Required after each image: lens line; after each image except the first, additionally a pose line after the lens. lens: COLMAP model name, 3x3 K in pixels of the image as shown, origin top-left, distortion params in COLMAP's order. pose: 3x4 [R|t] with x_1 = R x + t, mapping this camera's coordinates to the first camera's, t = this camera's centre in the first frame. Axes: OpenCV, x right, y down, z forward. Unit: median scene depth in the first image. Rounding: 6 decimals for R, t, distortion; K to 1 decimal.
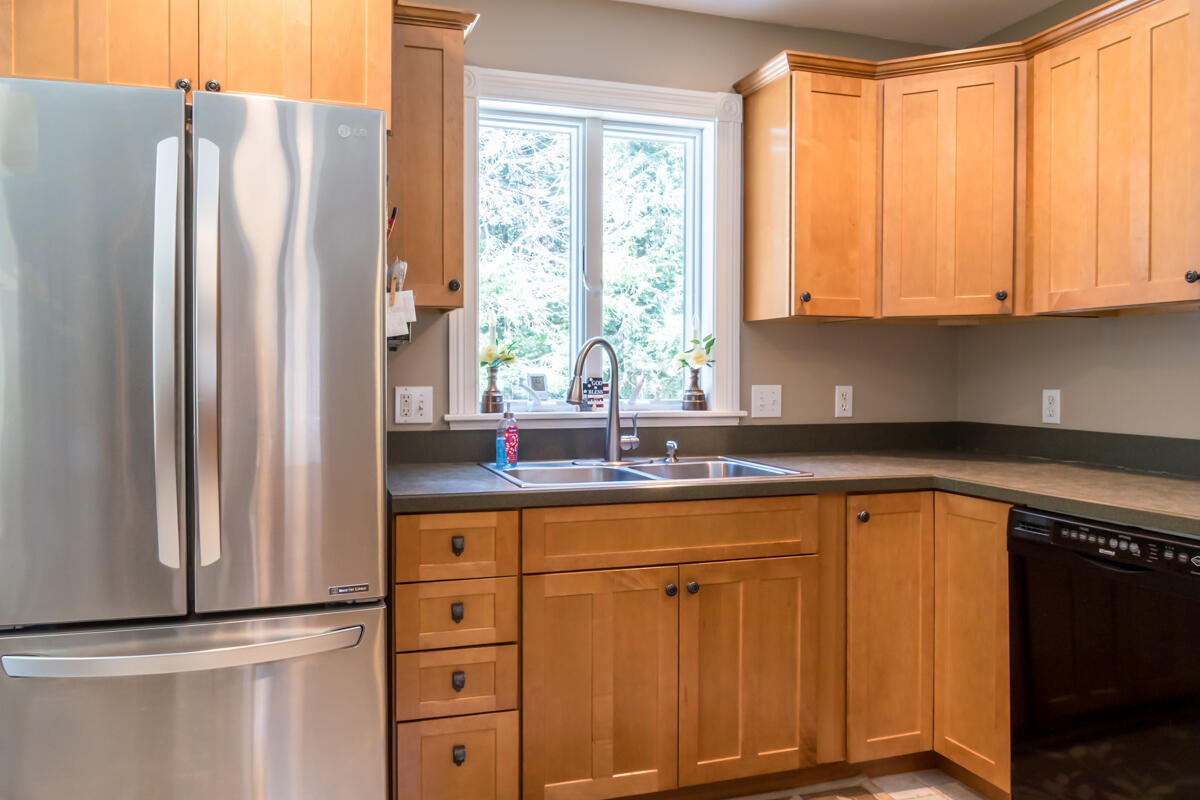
lens RADIAL K [[892.5, 0, 596.3], [0, 892.5, 396.8], [0, 0, 1]] dist [-0.008887, -0.000945]
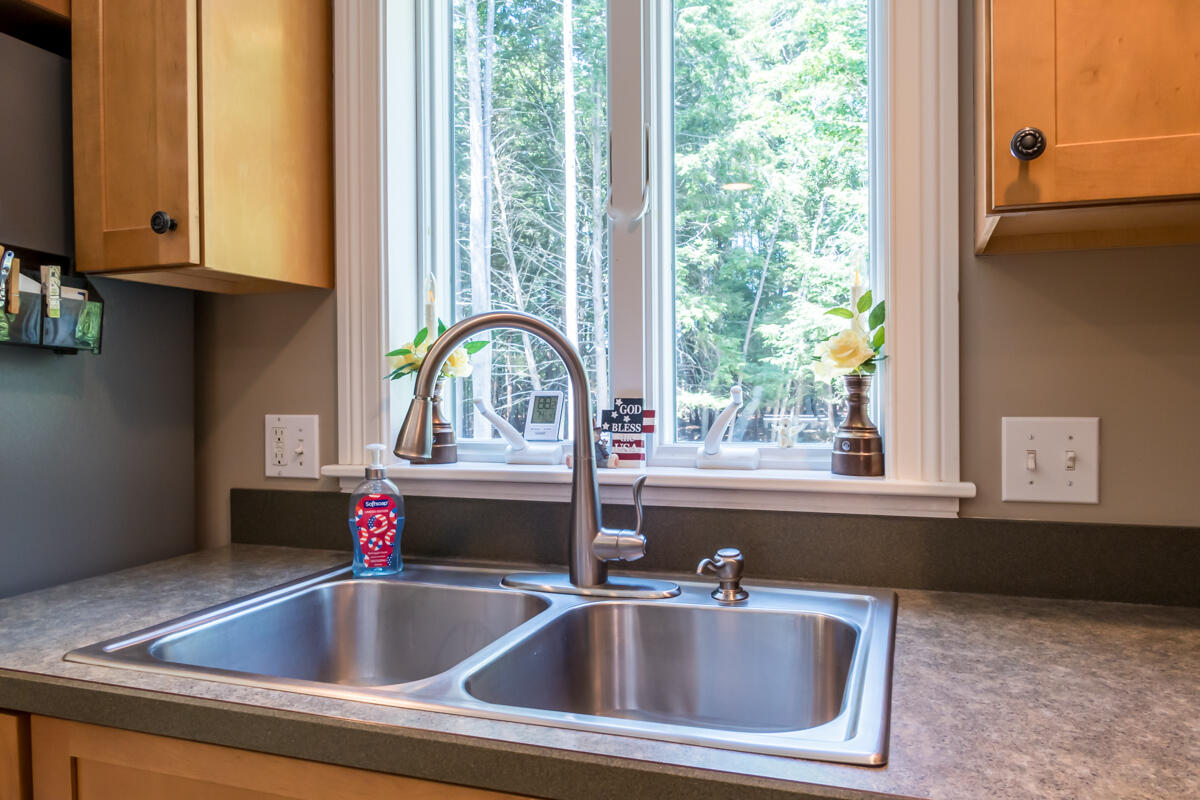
lens RADIAL K [[892.5, 0, 596.3], [0, 892.5, 396.8], [0, 0, 1]] dist [-0.008887, -0.000945]
pose [[0.785135, -0.000635, -0.619324, 0.293435], [-0.008948, 0.999883, -0.012368, -0.016509], [0.619259, 0.015252, 0.785038, 0.625140]]
